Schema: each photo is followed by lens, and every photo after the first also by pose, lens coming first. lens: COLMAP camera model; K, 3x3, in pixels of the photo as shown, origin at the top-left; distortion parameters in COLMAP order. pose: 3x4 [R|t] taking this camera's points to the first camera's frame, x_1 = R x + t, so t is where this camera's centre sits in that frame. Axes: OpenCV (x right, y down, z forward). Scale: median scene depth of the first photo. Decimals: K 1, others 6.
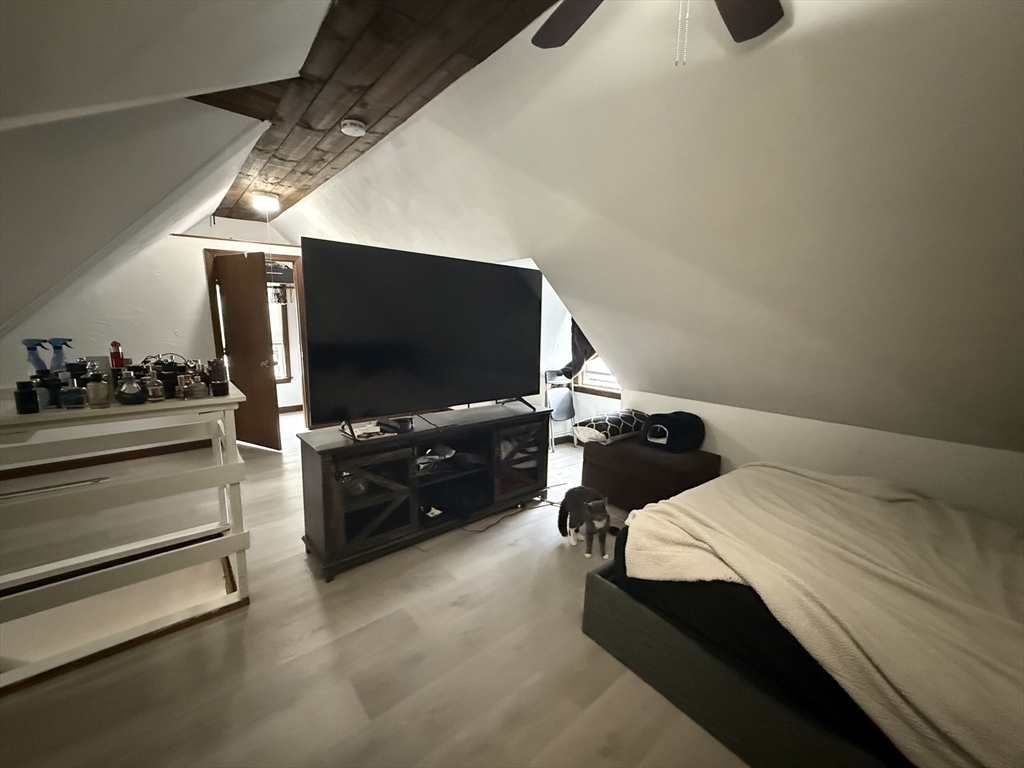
lens RADIAL K [[411.7, 0, 512.1], [0, 411.7, 385.2], [0, 0, 1]] dist [0.002165, 0.000153]
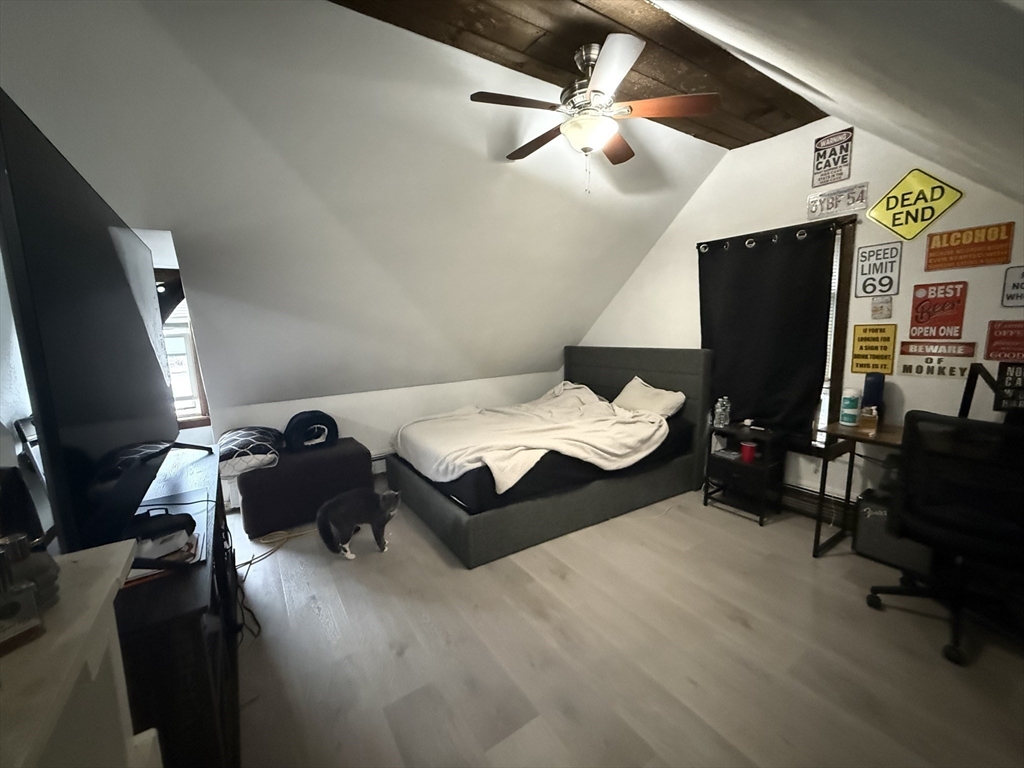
lens RADIAL K [[411.7, 0, 512.7], [0, 411.7, 380.9], [0, 0, 1]] dist [0.002165, 0.000153]
pose [[0.114387, -0.157832, 0.980818, -0.939885], [0.189878, 0.972571, 0.134361, -0.089173], [-0.975122, 0.170866, 0.141218, 0.619580]]
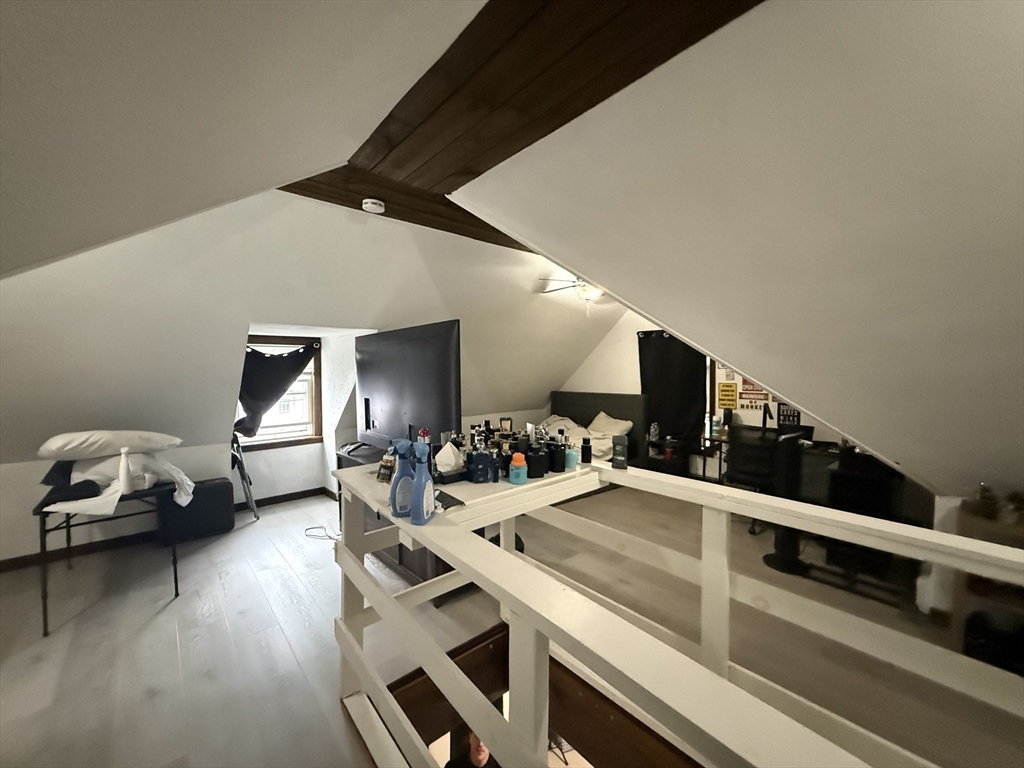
lens RADIAL K [[411.7, 0, 510.4], [0, 411.7, 381.2], [0, 0, 1]] dist [0.002165, 0.000153]
pose [[-0.011709, -0.056851, 0.998314, -2.057585], [0.166843, 0.984276, 0.058008, -0.257494], [-0.985914, 0.167241, -0.002040, 0.983684]]
